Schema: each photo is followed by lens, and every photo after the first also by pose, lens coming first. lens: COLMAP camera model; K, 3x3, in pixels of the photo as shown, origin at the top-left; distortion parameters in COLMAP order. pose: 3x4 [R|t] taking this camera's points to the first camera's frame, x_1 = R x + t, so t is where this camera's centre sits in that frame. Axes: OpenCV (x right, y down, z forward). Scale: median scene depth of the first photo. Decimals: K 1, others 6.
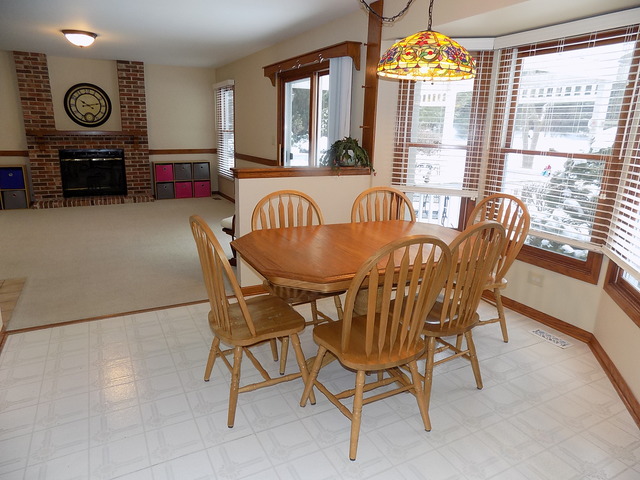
lens RADIAL K [[426.7, 0, 315.7], [0, 426.7, 236.9], [0, 0, 1]] dist [-0.080352, 0.065705]
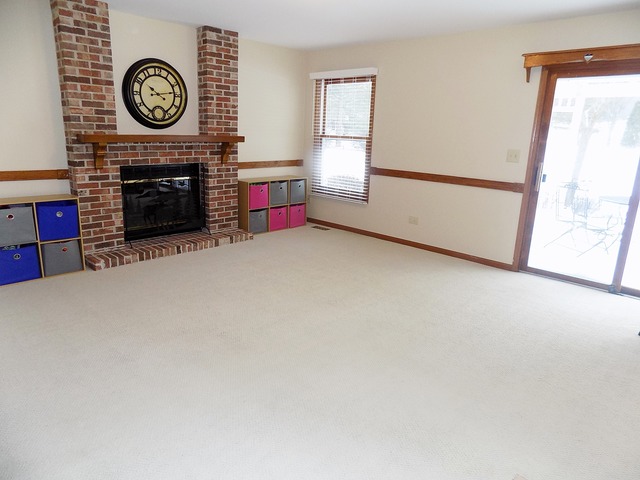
lens RADIAL K [[426.7, 0, 315.7], [0, 426.7, 236.9], [0, 0, 1]] dist [-0.080352, 0.065705]
pose [[0.948499, -0.066617, 0.309695, -0.533604], [0.064974, 0.997765, 0.015628, -0.097148], [-0.310044, 0.005299, 0.950707, 0.333196]]
